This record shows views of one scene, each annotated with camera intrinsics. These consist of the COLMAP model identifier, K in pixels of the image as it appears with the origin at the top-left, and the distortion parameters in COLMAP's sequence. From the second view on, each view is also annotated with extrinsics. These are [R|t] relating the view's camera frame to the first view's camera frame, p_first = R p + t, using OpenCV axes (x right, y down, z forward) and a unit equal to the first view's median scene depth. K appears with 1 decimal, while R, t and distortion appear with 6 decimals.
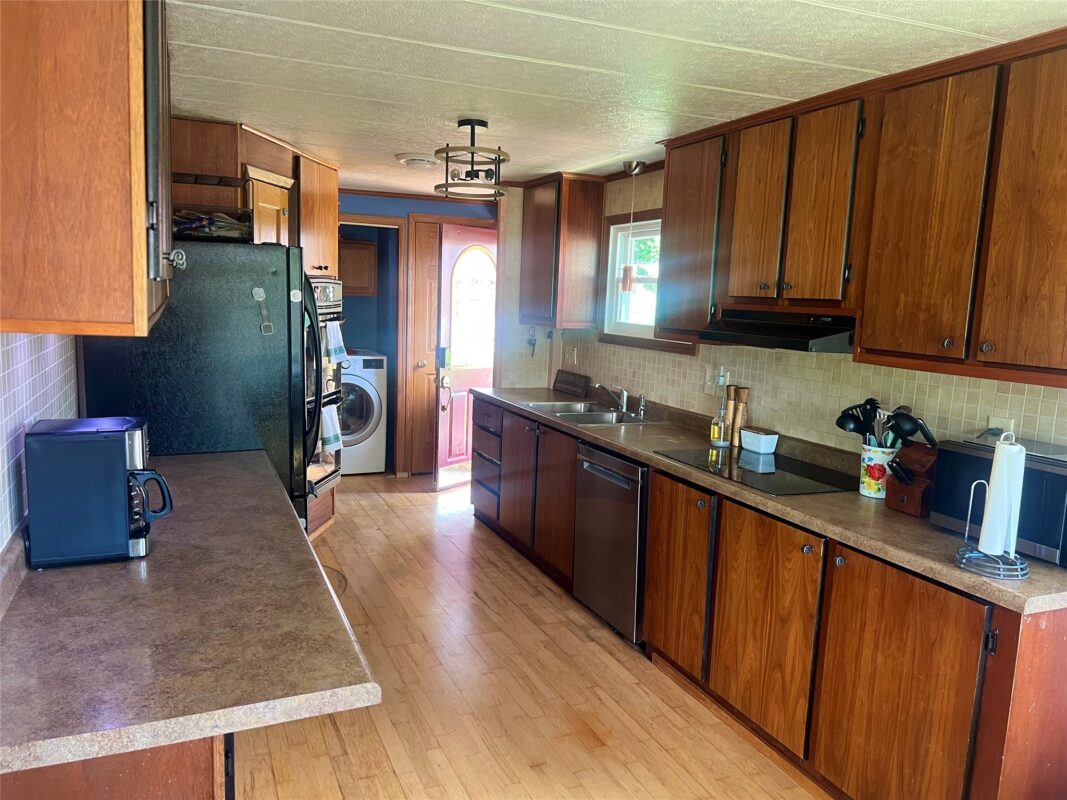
lens RADIAL K [[809.7, 0, 533.5], [0, 809.7, 400.0], [0, 0, 1]] dist [0.047952, -0.046921]
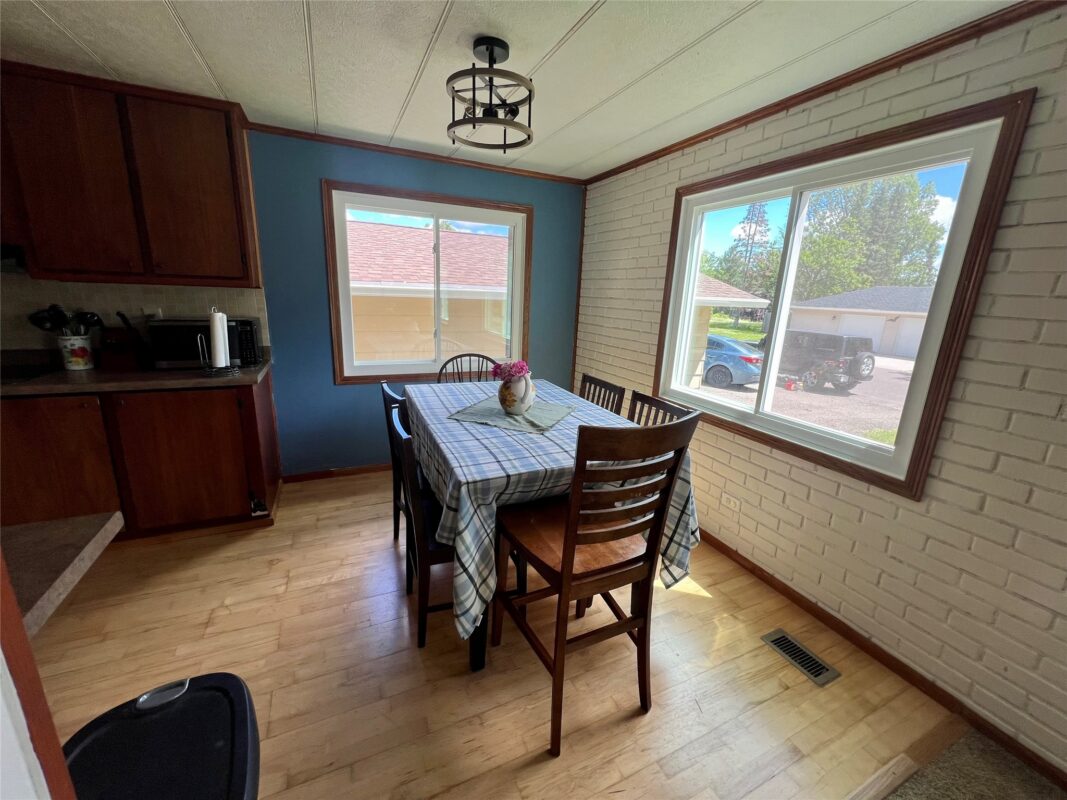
lens RADIAL K [[423.0, 0, 530.7], [0, 423.0, 397.0], [0, 0, 1]] dist [-0.002773, -0.000392]
pose [[-0.022196, -0.278975, 0.960042, -0.377462], [0.091642, 0.955668, 0.279823, 0.023595], [-0.995545, 0.094192, 0.004354, 0.158711]]
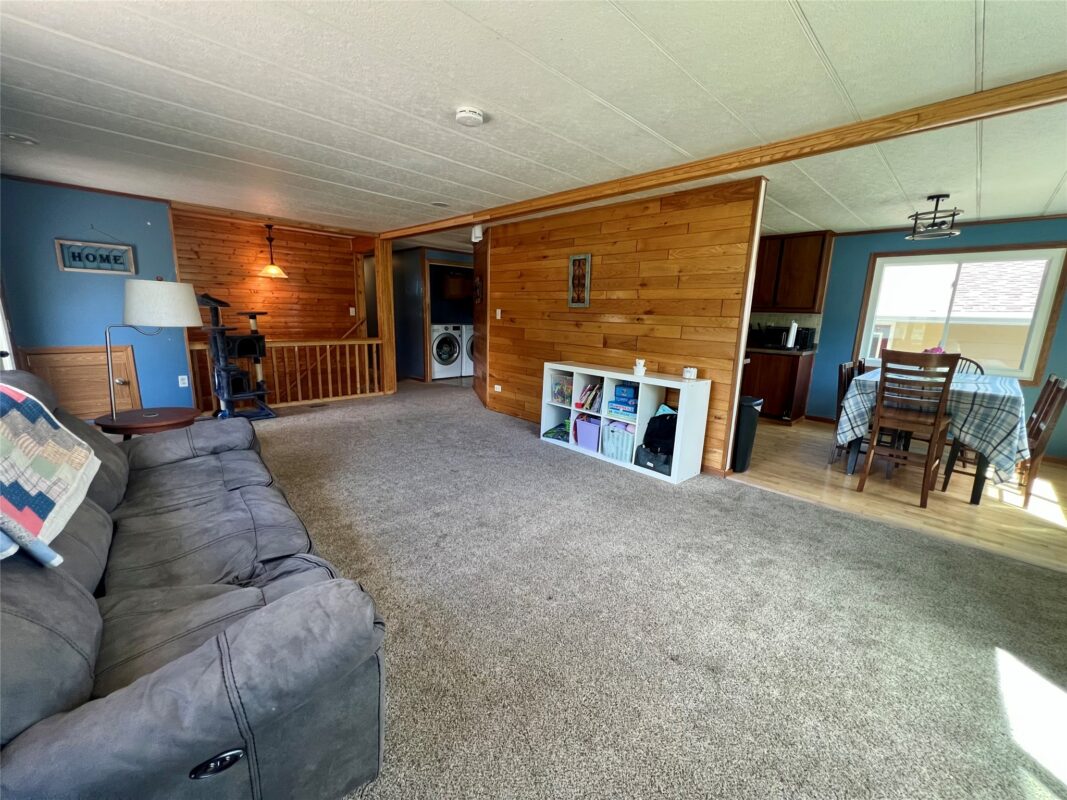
lens RADIAL K [[428.3, 0, 528.8], [0, 428.3, 397.1], [0, 0, 1]] dist [-0.000166, 0.000155]
pose [[0.934228, -0.082791, 0.346934, -1.272857], [0.055540, 0.994590, 0.087787, 0.128010], [-0.352325, -0.062744, 0.933772, -0.588362]]
